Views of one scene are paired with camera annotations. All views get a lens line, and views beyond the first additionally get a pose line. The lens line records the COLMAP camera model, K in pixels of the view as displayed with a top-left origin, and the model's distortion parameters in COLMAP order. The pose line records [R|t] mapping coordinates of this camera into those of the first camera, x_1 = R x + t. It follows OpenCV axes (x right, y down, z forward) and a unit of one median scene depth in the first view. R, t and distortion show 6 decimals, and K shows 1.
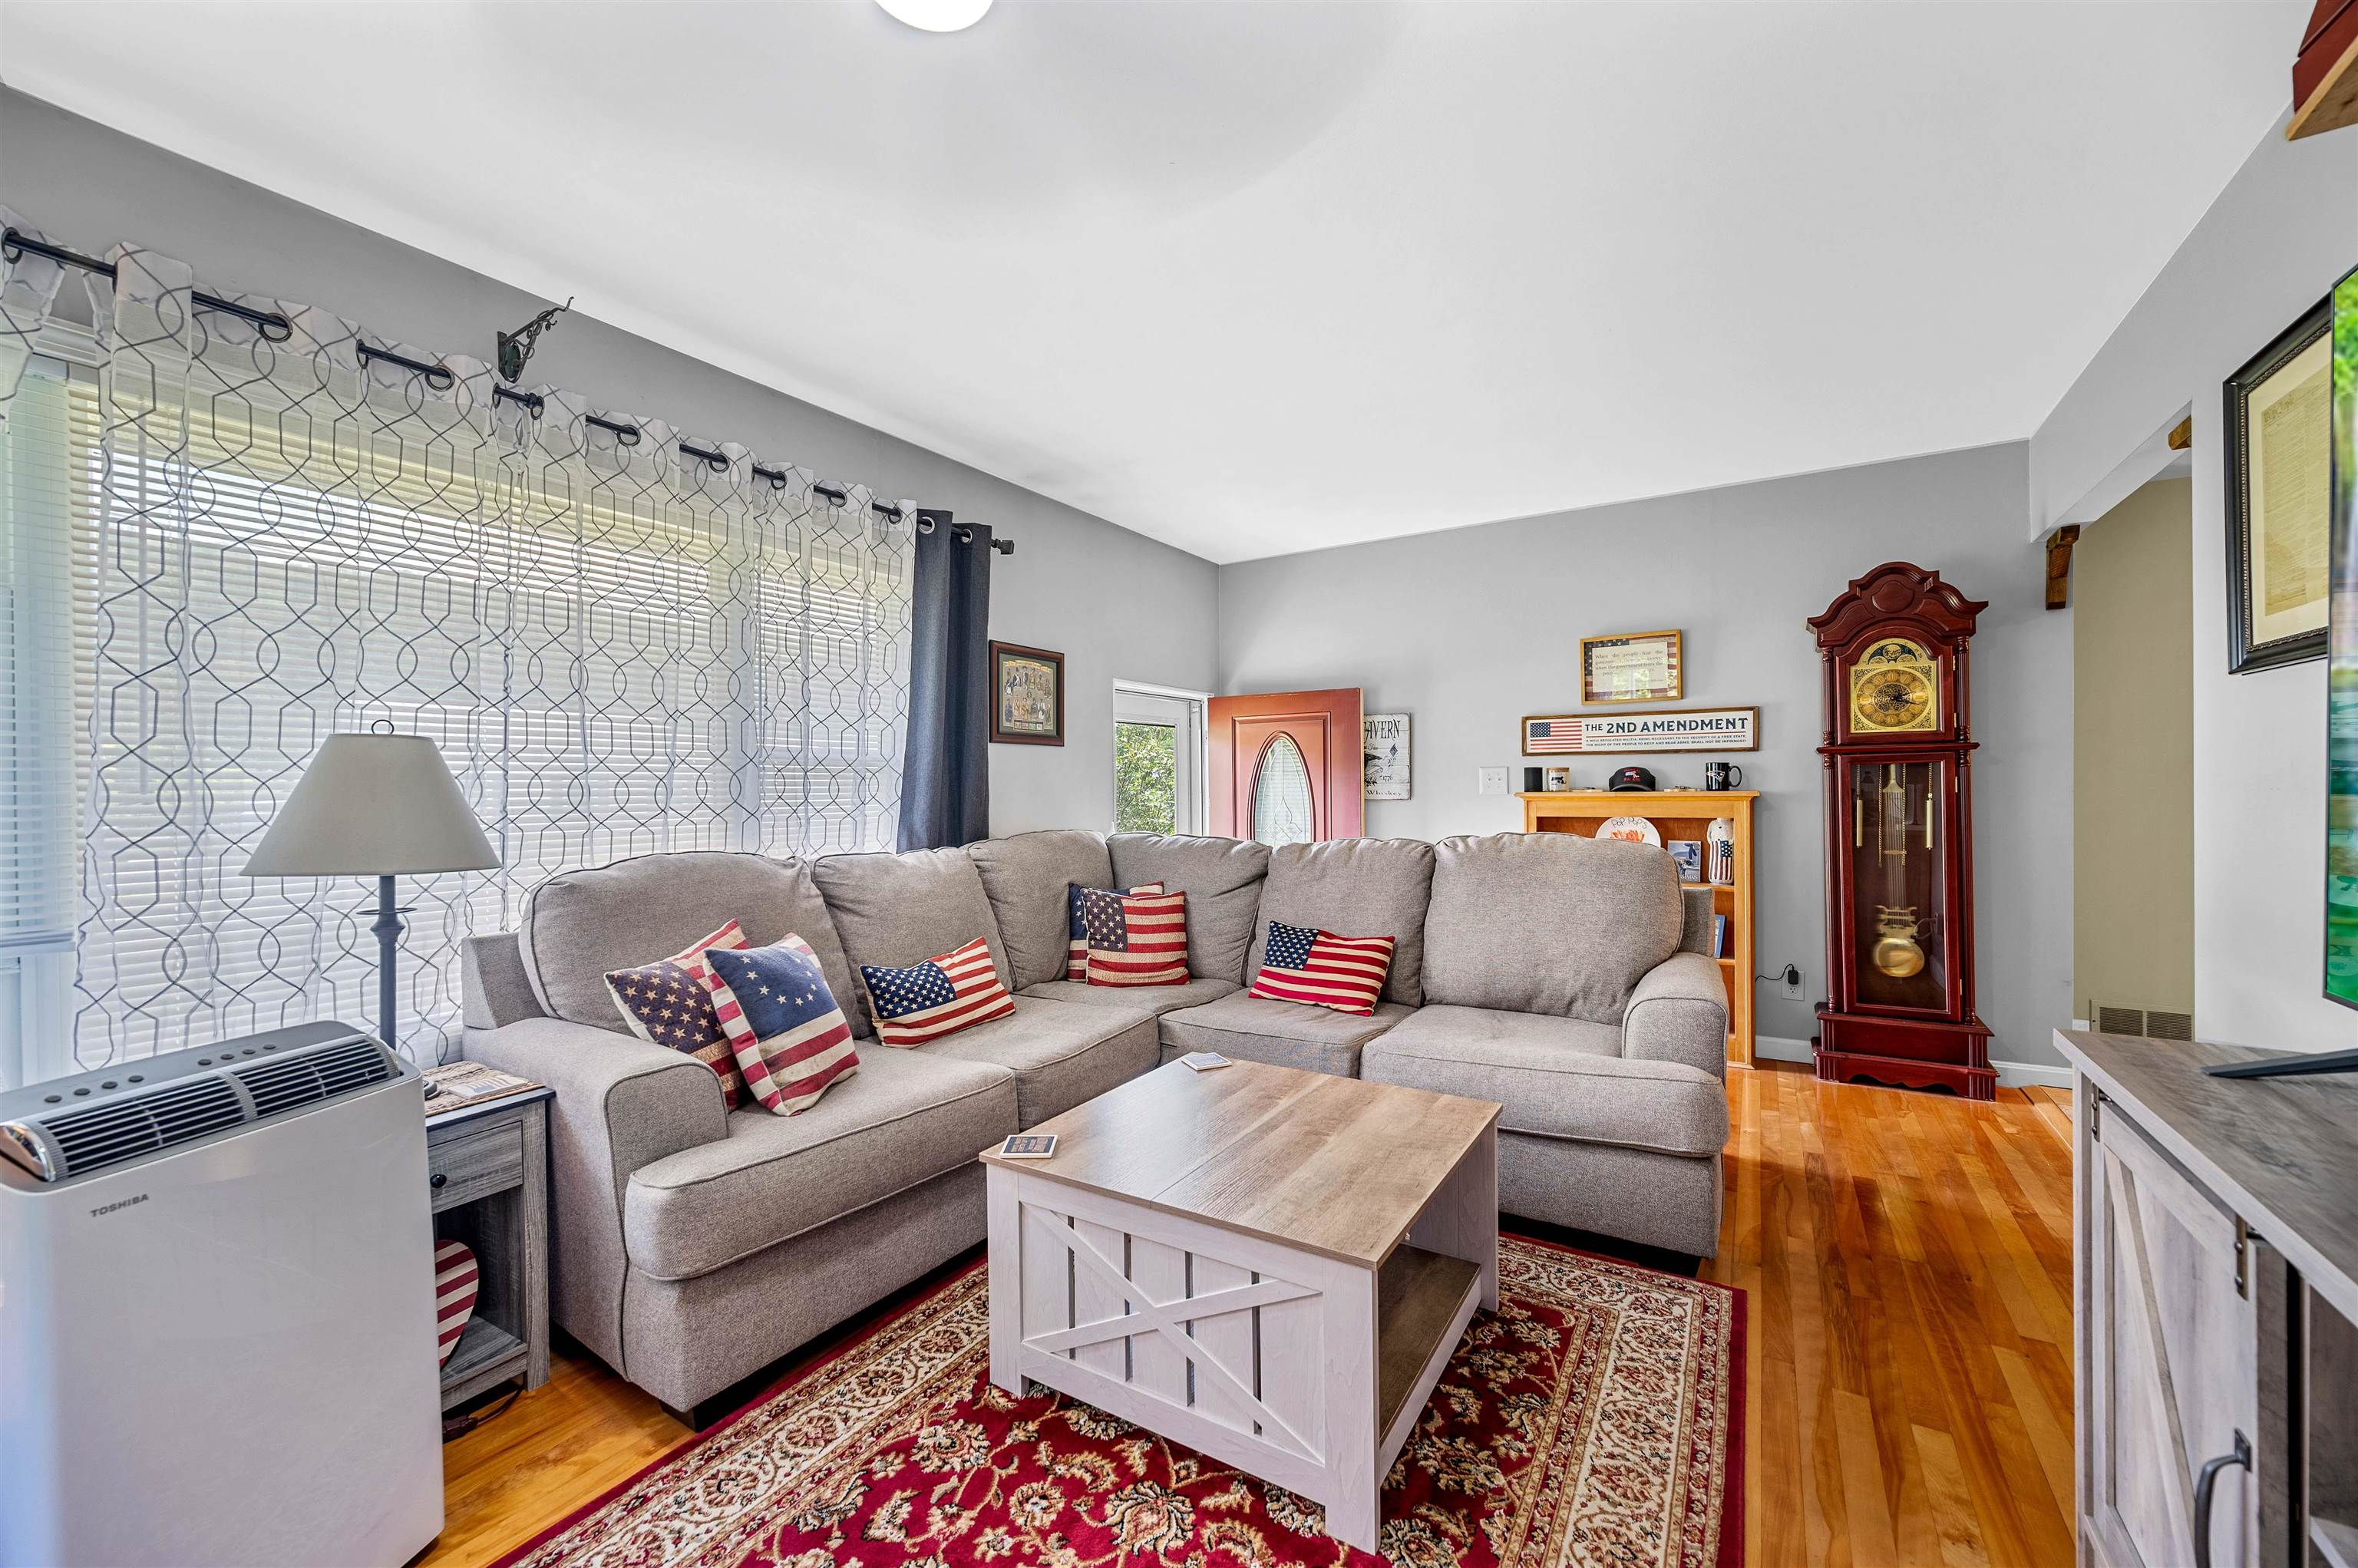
lens RADIAL K [[931.5, 0, 1179.0], [0, 931.5, 784.0], [0, 0, 1]] dist [0.001344, 0.000178]
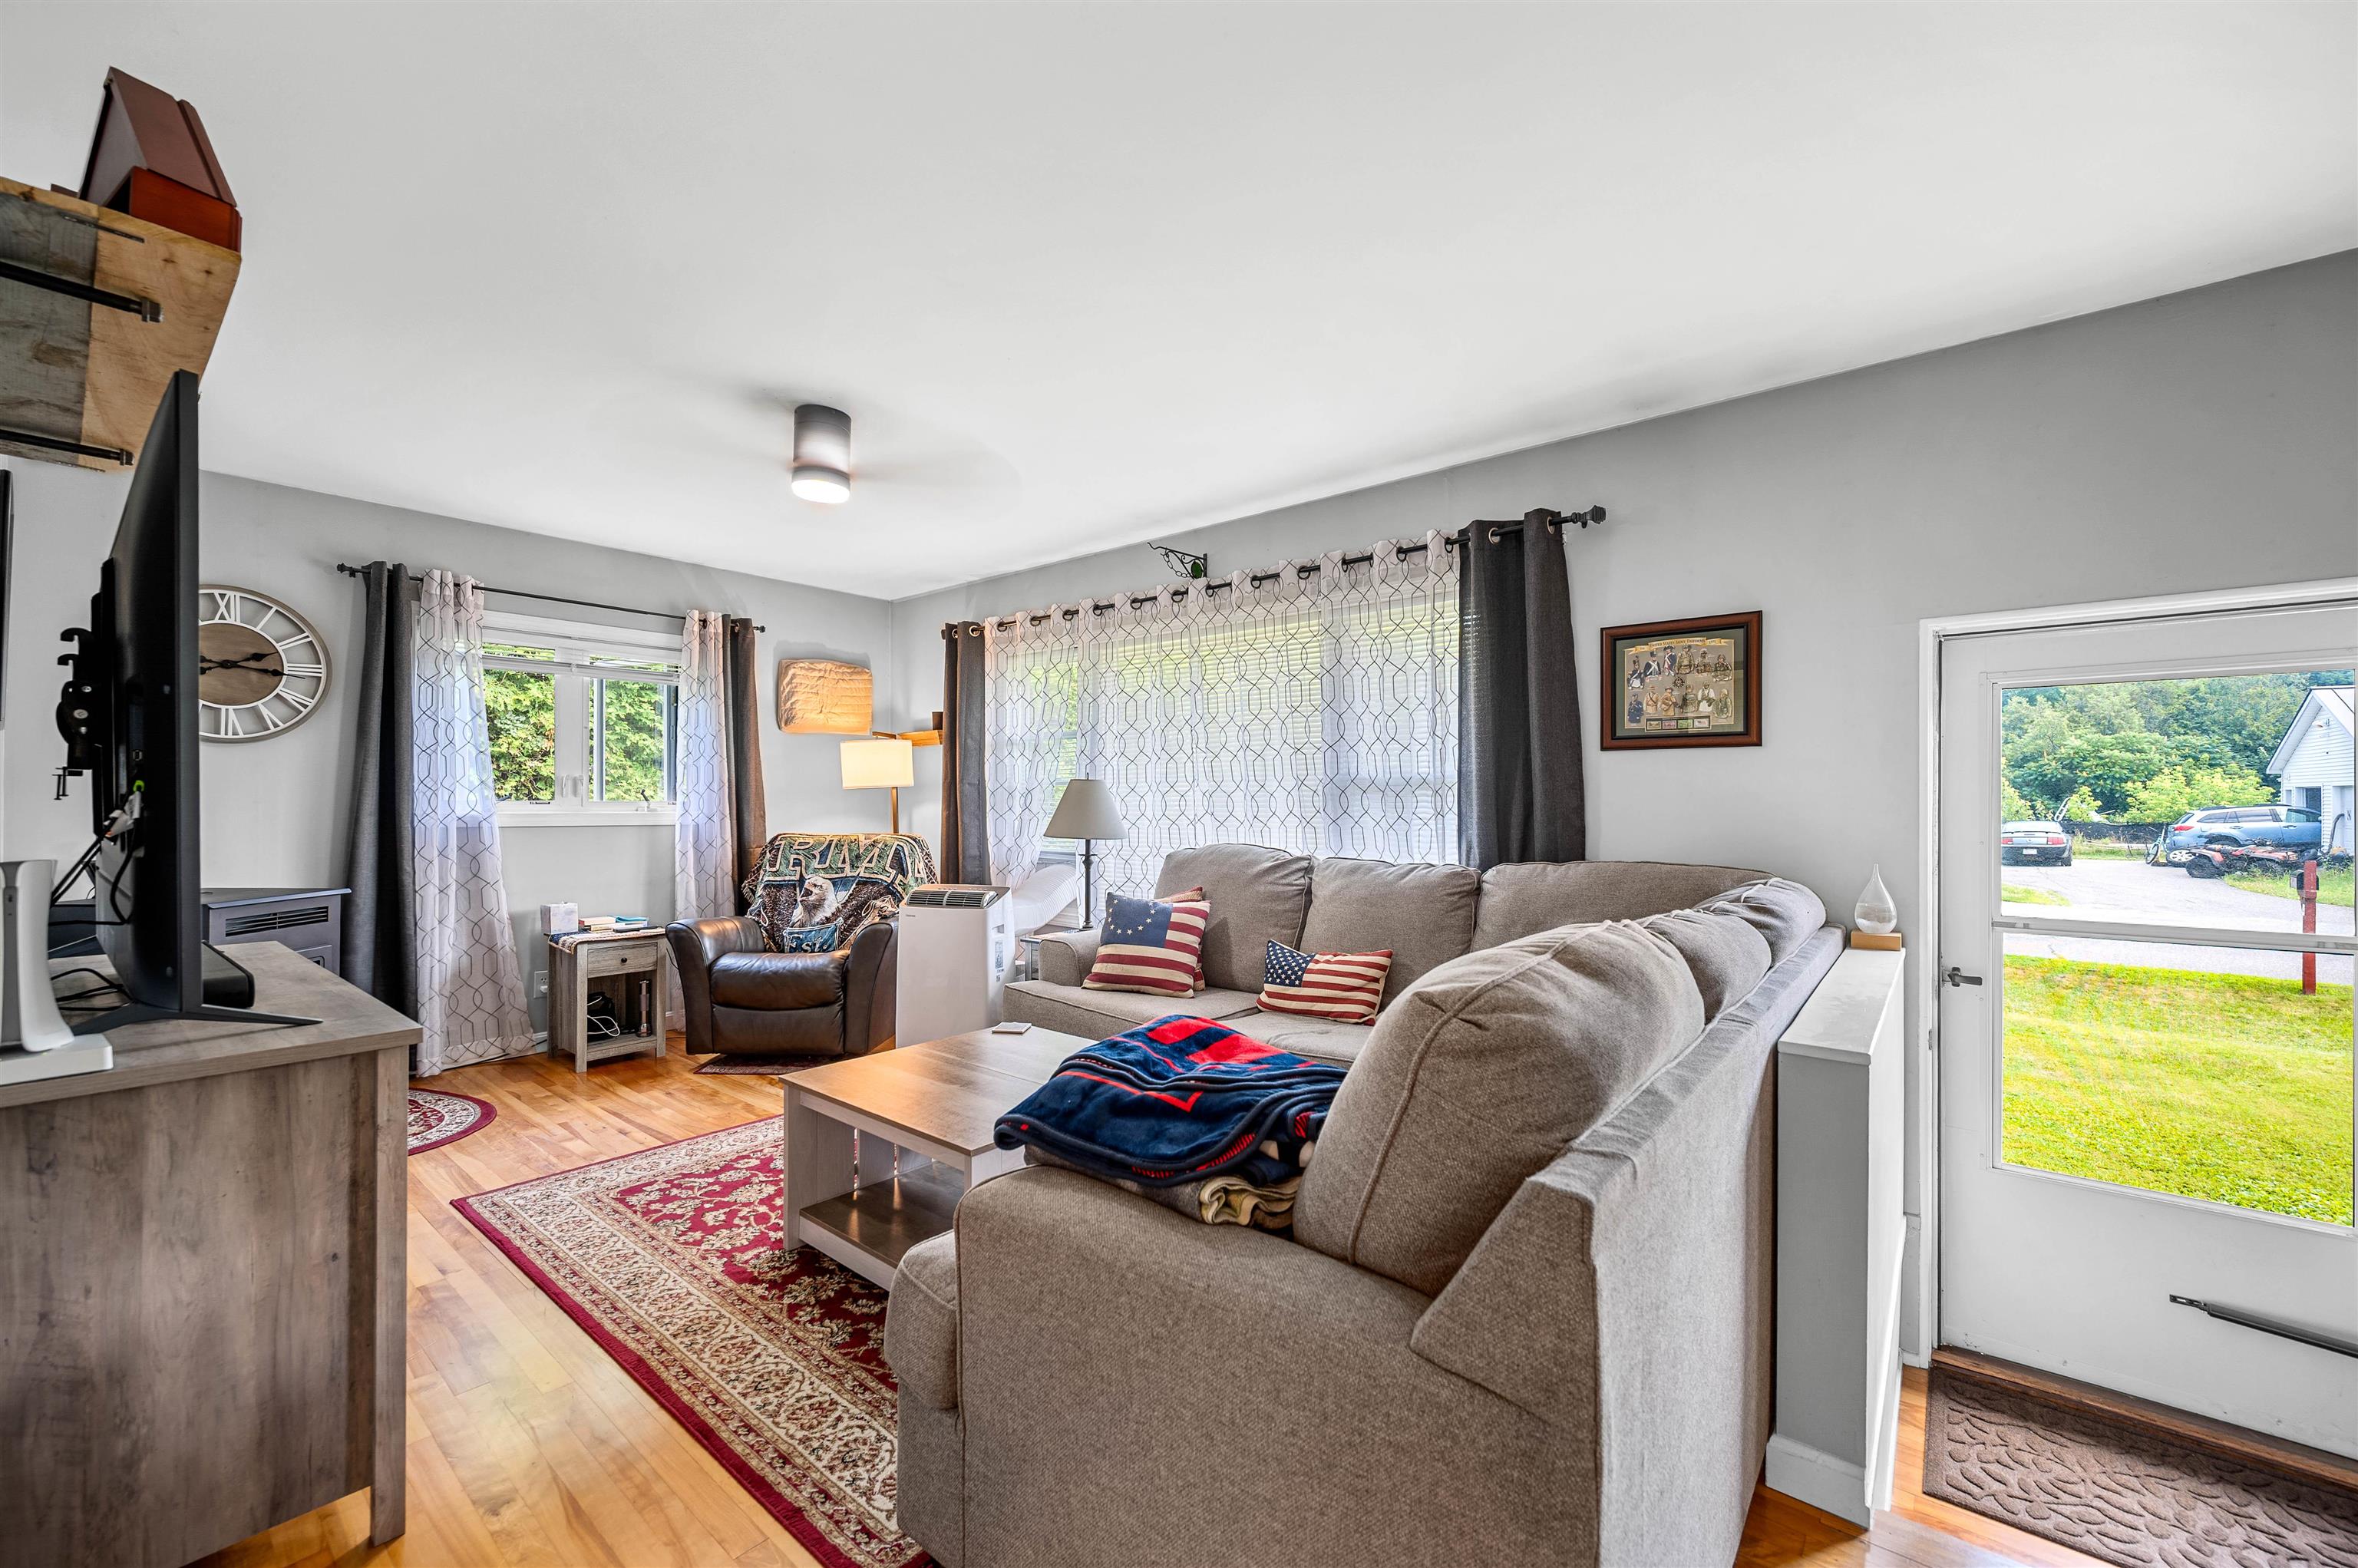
lens RADIAL K [[940.9, 0, 1168.7], [0, 940.9, 798.4], [0, 0, 1]] dist [-0.000818, -0.000097]
pose [[-0.142664, 0.004459, -0.989761, 1.040972], [0.002967, 0.999987, 0.004077, -0.009741], [0.989767, -0.002355, -0.142675, 1.109960]]
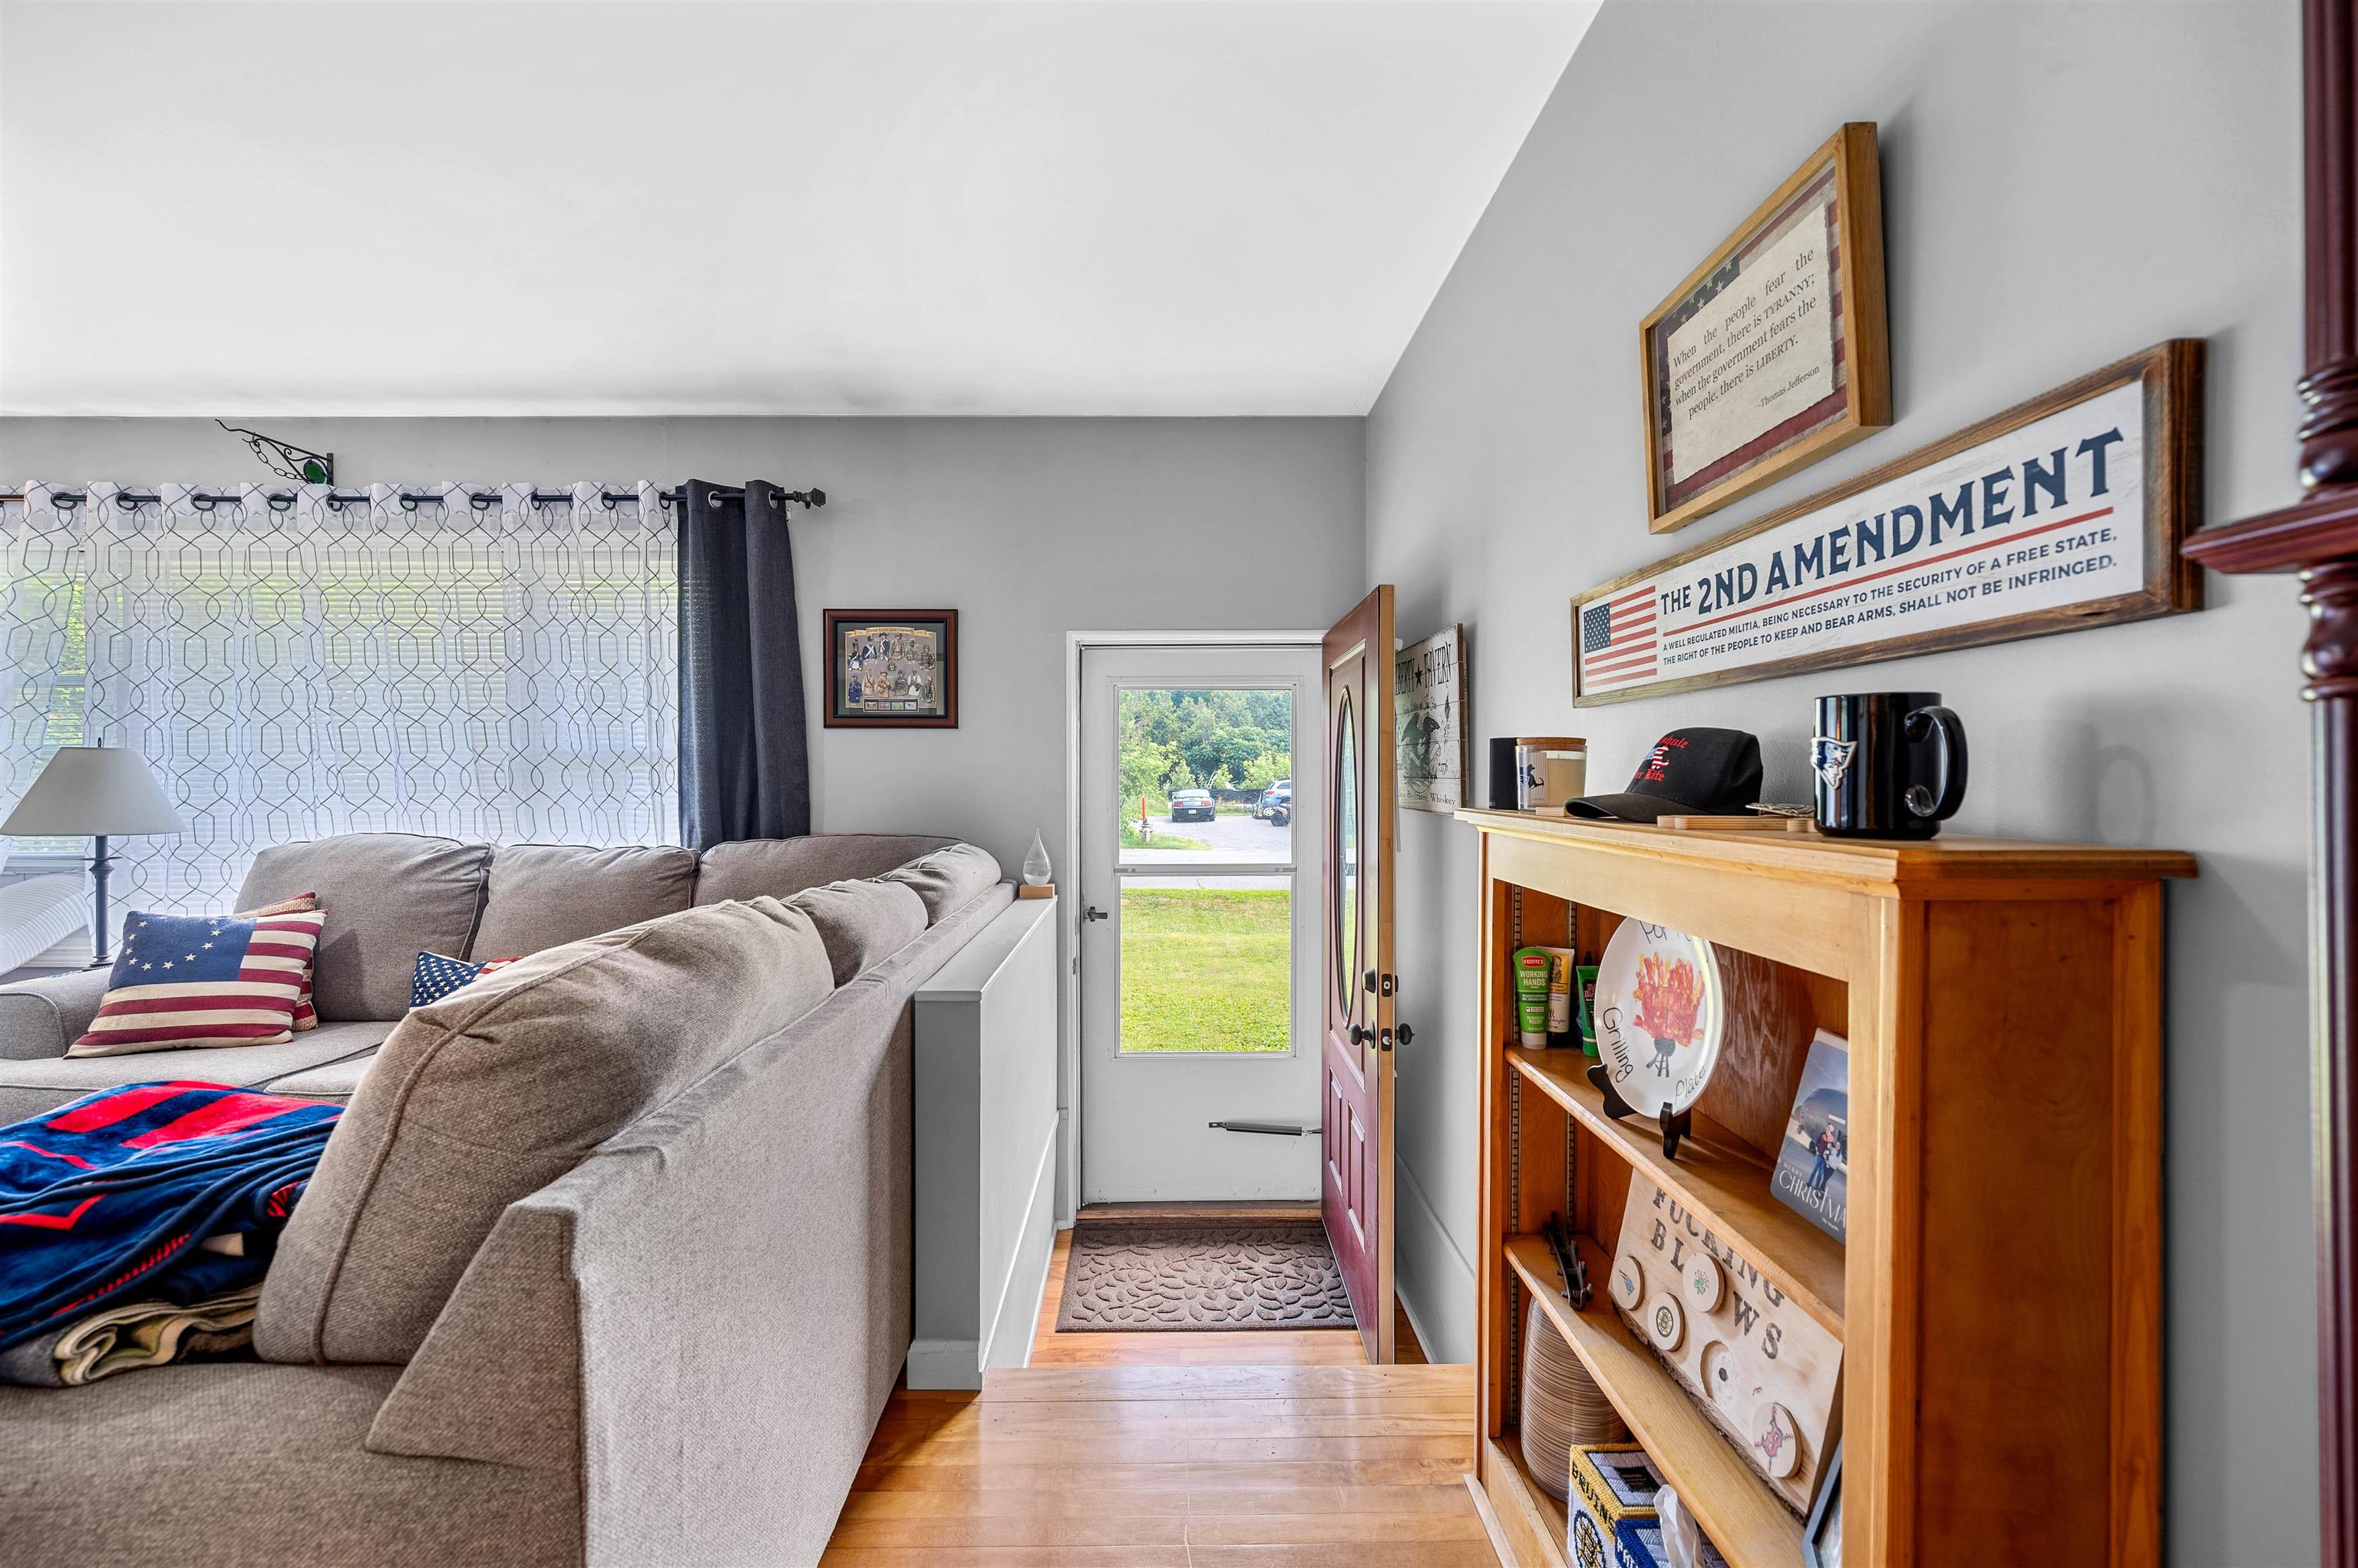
lens RADIAL K [[935.8, 0, 1170.4], [0, 935.8, 779.4], [0, 0, 1]] dist [-0.001537, 0.000097]
pose [[0.541312, 0.010075, -0.840761, 1.055466], [0.000794, 0.999922, 0.012494, -0.011862], [0.840821, -0.007431, 0.541262, 1.207283]]
